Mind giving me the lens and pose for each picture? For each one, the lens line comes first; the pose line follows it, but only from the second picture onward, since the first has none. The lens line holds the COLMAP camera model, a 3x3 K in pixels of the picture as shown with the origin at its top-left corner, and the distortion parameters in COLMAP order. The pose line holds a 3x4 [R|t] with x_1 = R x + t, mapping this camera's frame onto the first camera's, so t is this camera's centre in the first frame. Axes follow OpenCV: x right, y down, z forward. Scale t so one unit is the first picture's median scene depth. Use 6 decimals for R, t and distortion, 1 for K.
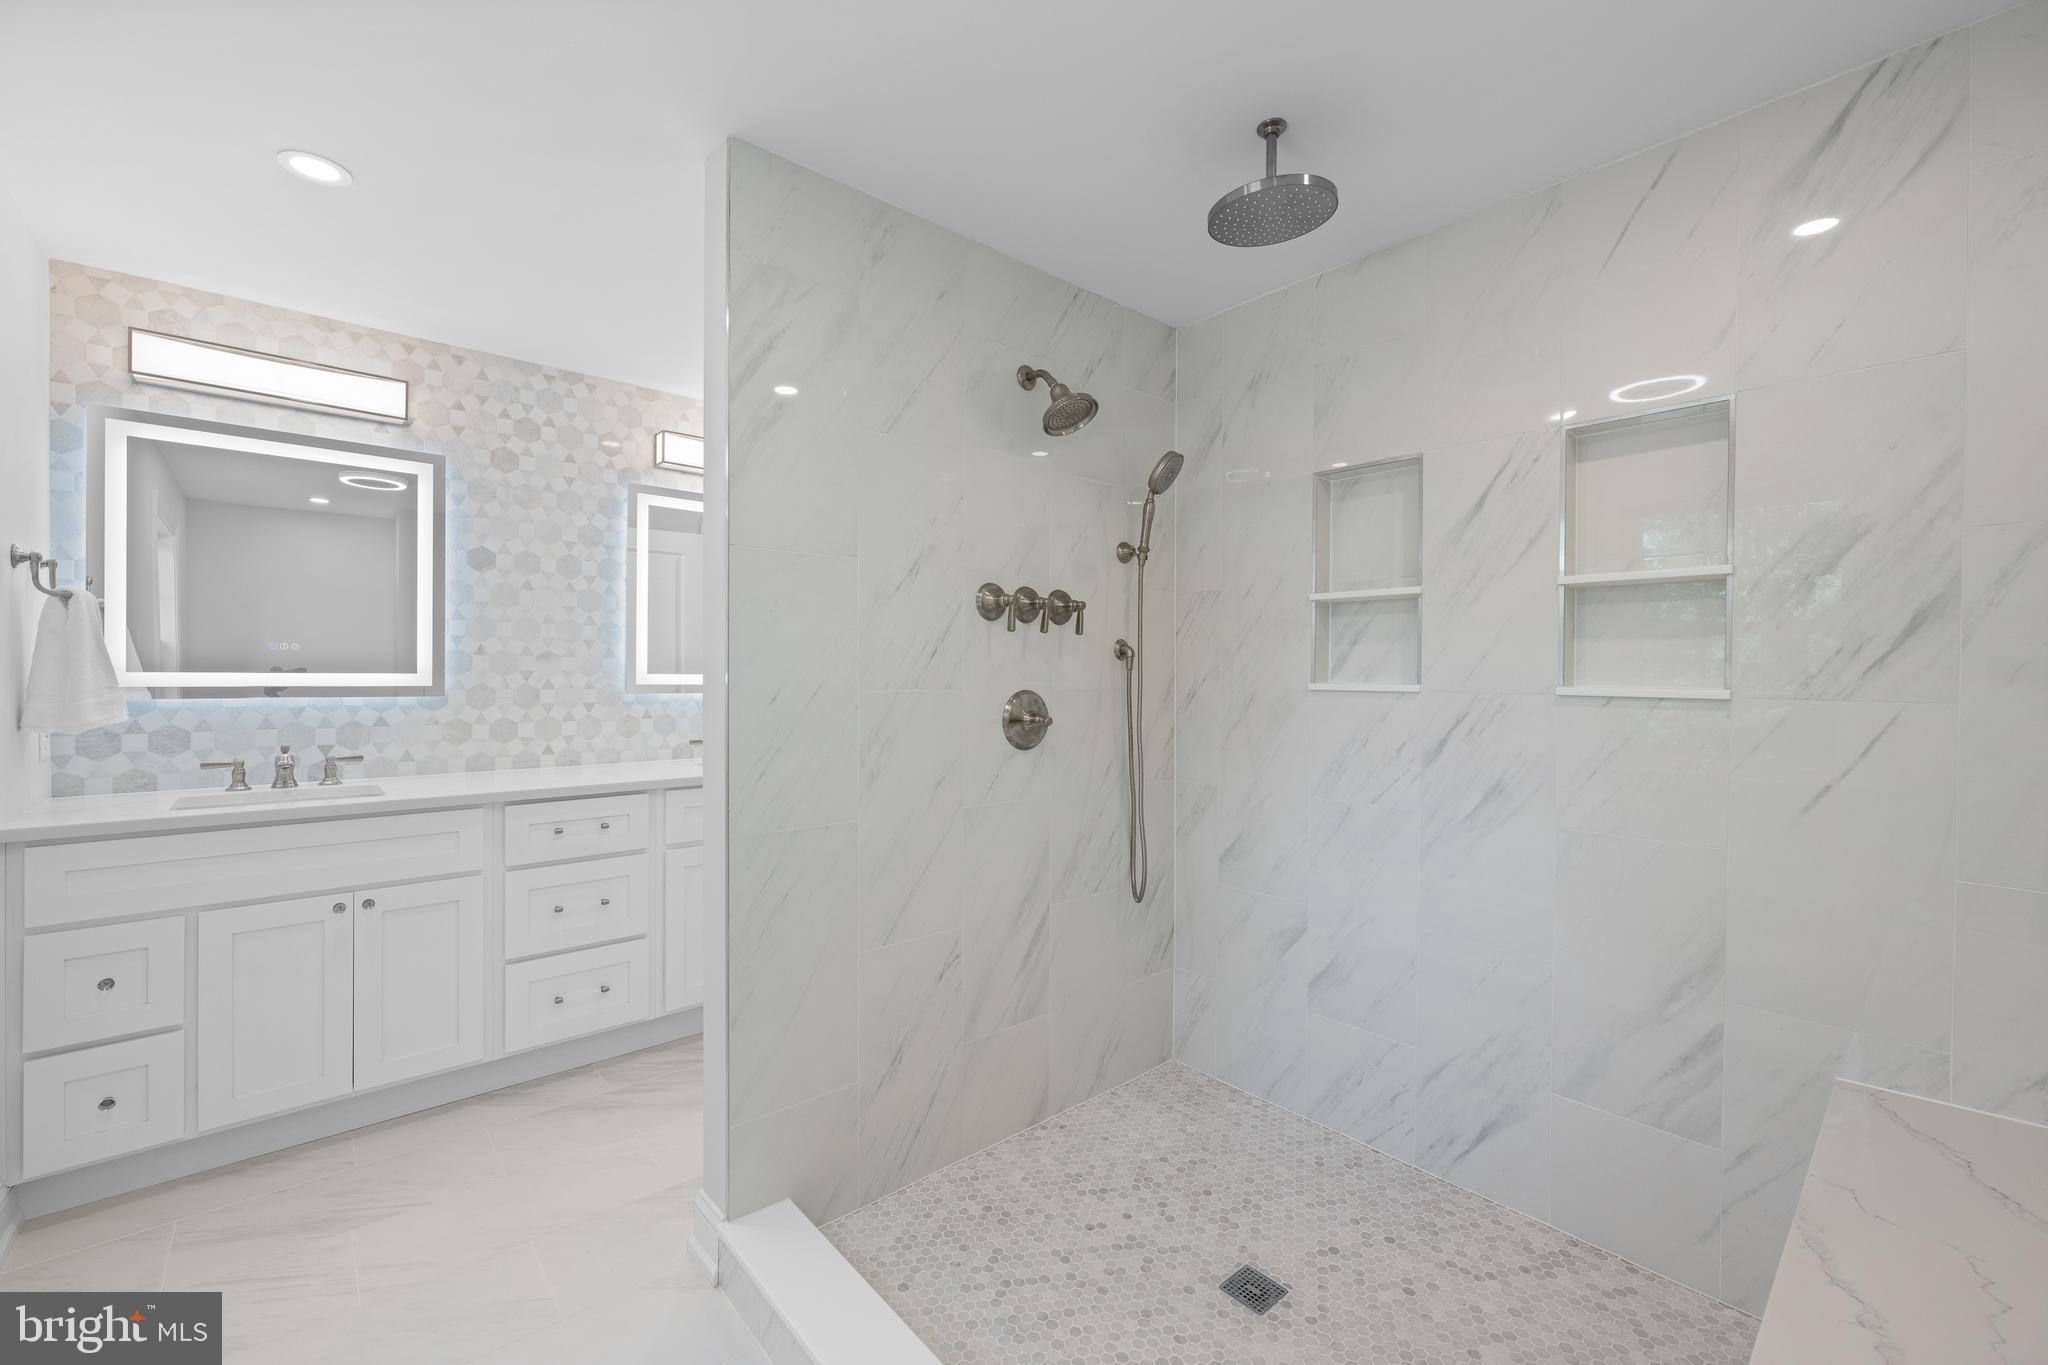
lens RADIAL K [[828.2, 0, 1022.4], [0, 828.2, 686.3], [0, 0, 1]] dist [-0.002072, 0.000786]
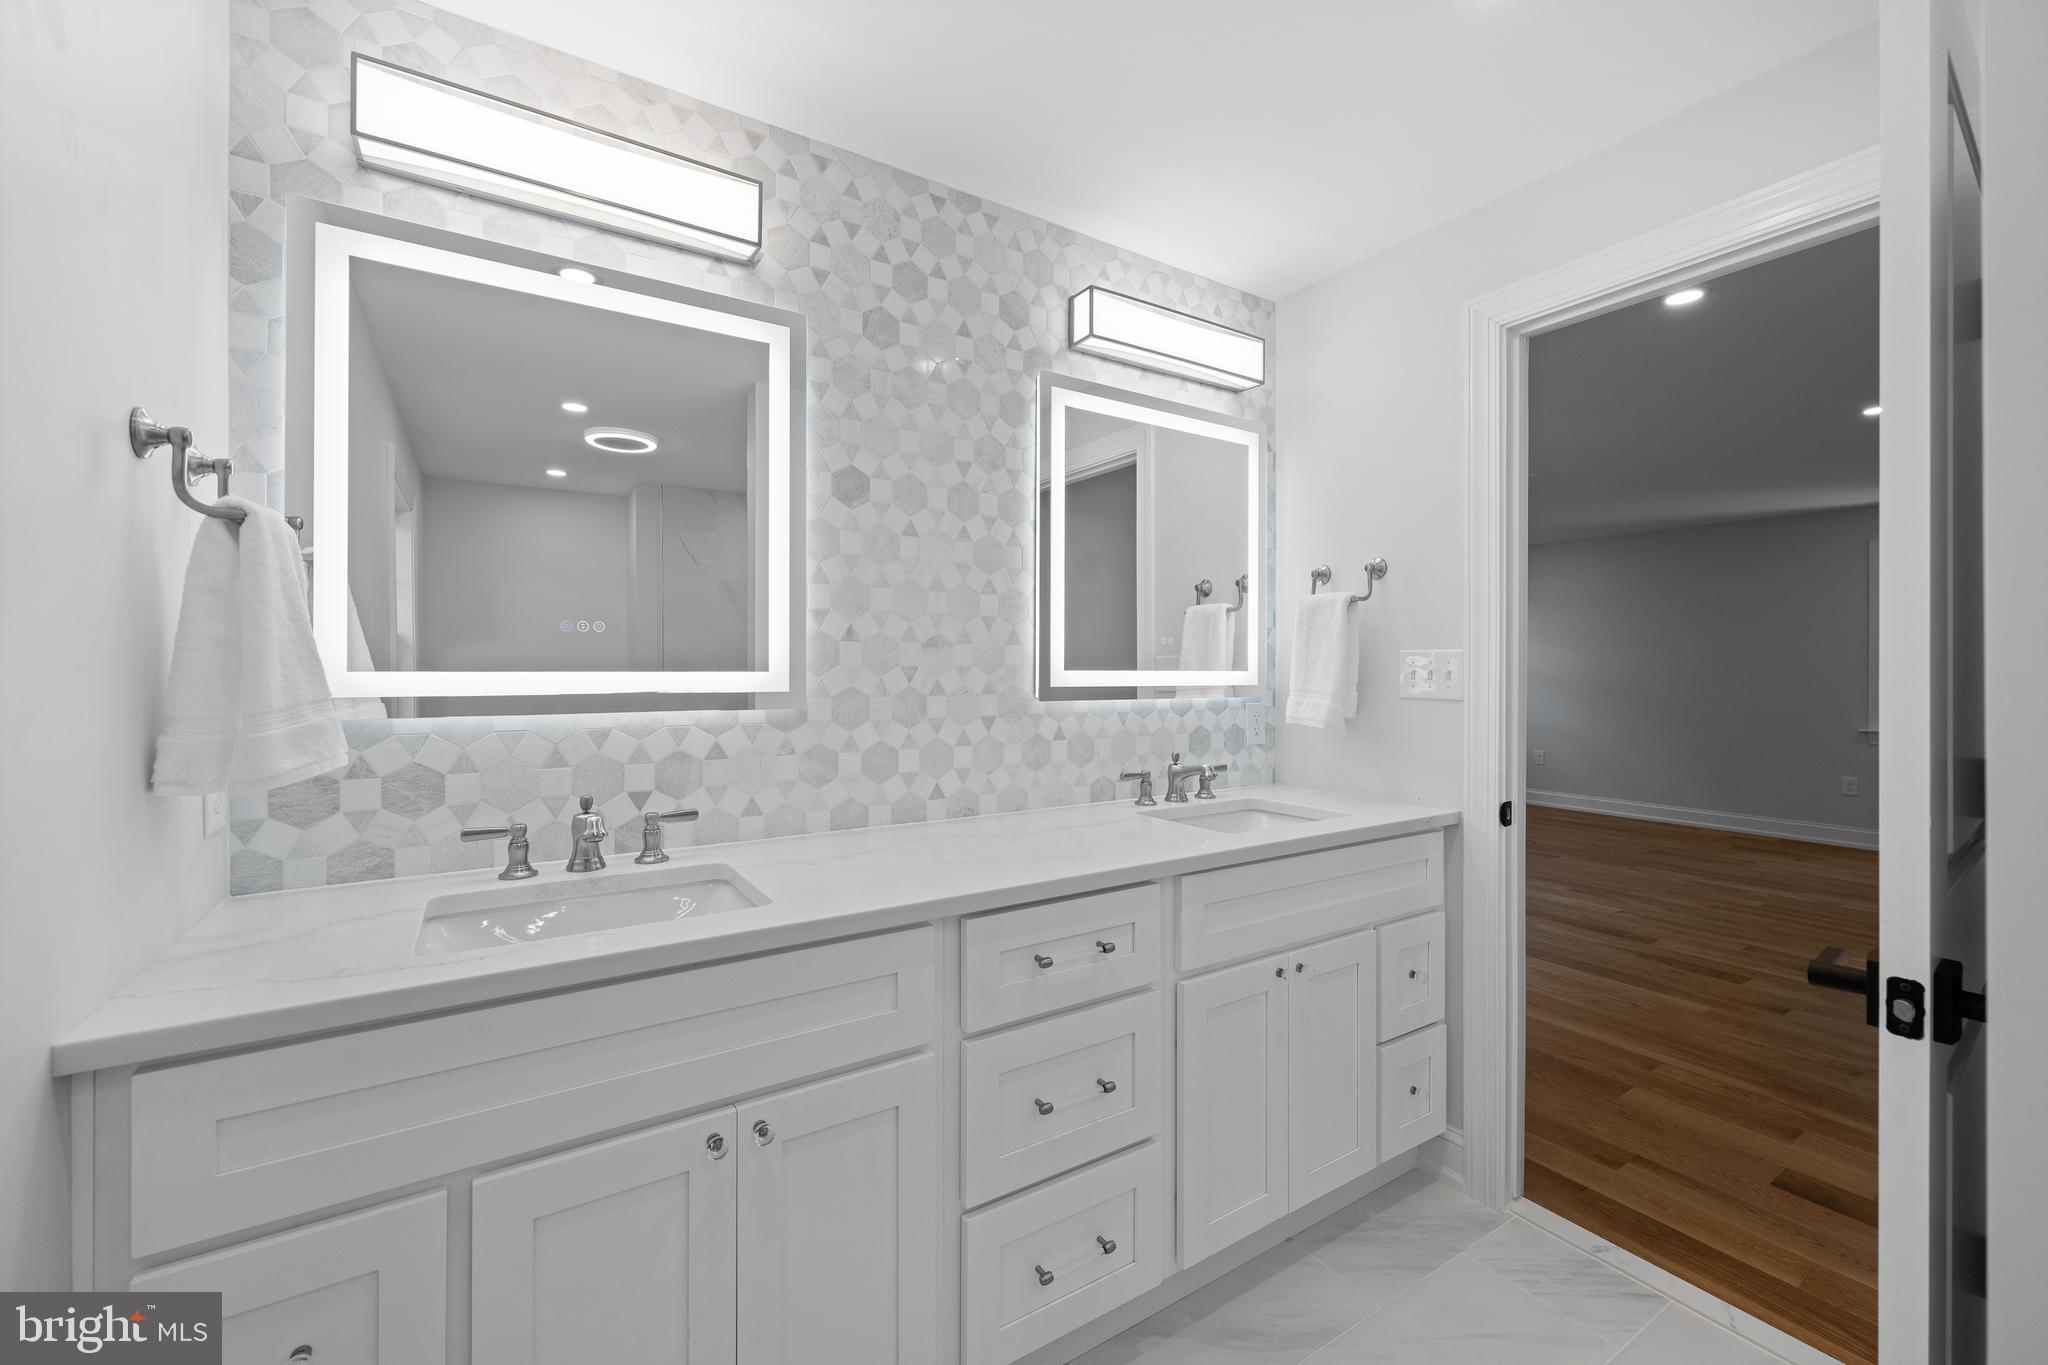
lens RADIAL K [[828.2, 0, 1027.5], [0, 828.2, 676.0], [0, 0, 1]] dist [-0.002072, 0.000786]
pose [[0.988232, -0.004807, -0.152888, -0.452229], [0.003748, 0.999967, -0.007219, -0.006993], [0.152918, 0.006561, 0.988217, 0.430840]]
